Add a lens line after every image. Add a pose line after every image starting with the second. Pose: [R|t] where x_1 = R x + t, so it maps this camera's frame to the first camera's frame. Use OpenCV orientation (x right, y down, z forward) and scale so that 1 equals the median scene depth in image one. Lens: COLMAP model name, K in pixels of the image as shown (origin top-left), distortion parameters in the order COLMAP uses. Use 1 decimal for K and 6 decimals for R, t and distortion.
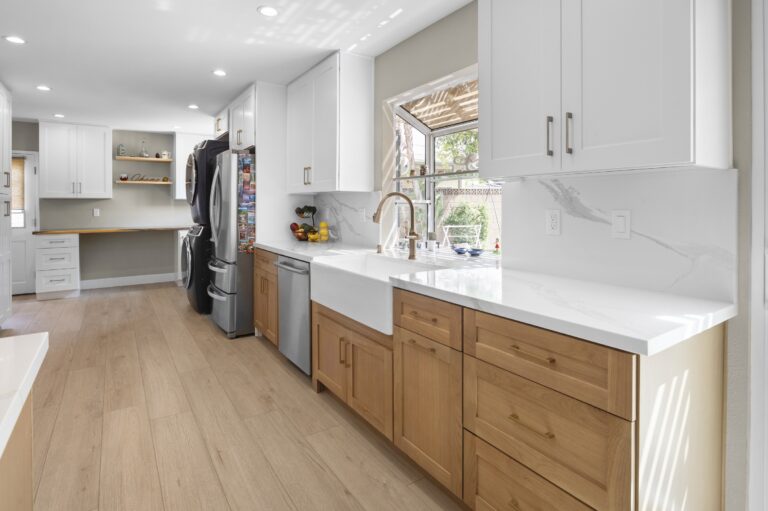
lens RADIAL K [[407.0, 0, 382.1], [0, 407.0, 205.2], [0, 0, 1]] dist [-0.007003, -0.000641]
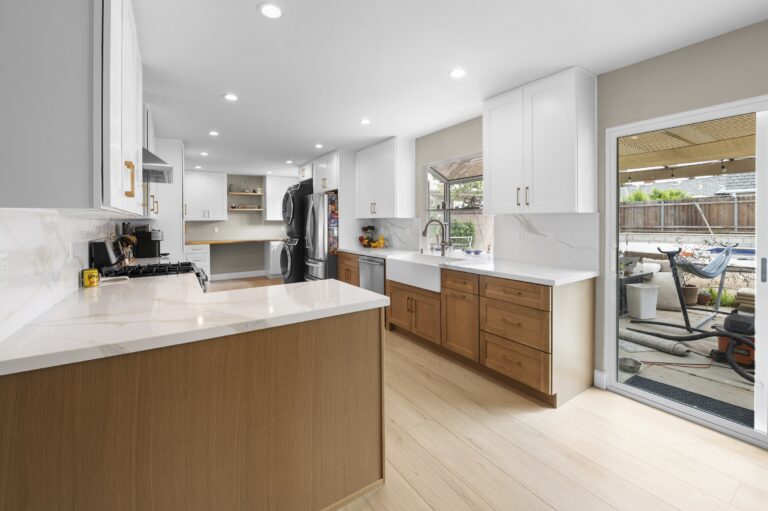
lens RADIAL K [[323.8, 0, 383.3], [0, 323.8, 221.2], [0, 0, 1]] dist [-0.009459, -0.000175]
pose [[0.999955, -0.006875, -0.006516, -0.122377], [0.006887, 0.999975, 0.001789, -0.018717], [0.006504, -0.001834, 0.999977, -0.301103]]
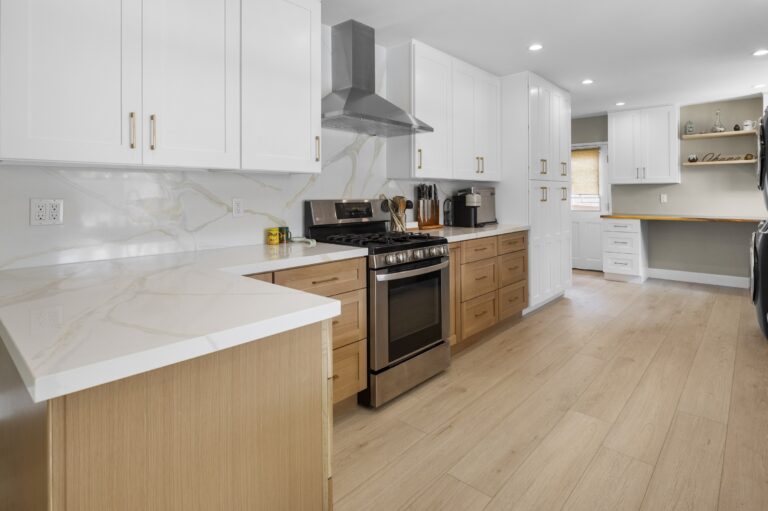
lens RADIAL K [[411.1, 0, 383.7], [0, 411.1, 190.2], [0, 0, 1]] dist [-0.002449, -0.001179]
pose [[0.247810, -0.006586, -0.968786, 0.088251], [0.005549, 0.999970, -0.005379, 0.001558], [0.968793, -0.004042, 0.247839, 0.216318]]
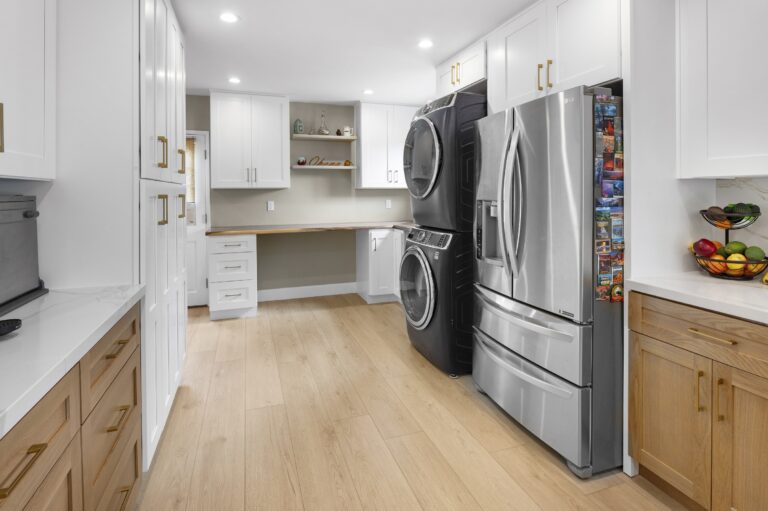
lens RADIAL K [[391.2, 0, 384.4], [0, 391.2, 193.5], [0, 0, 1]] dist [-0.008158, -0.000679]
pose [[0.970391, -0.003160, -0.241518, -0.477661], [0.004346, 0.999981, 0.004377, -0.013323], [0.241500, -0.005296, 0.970386, 0.487519]]
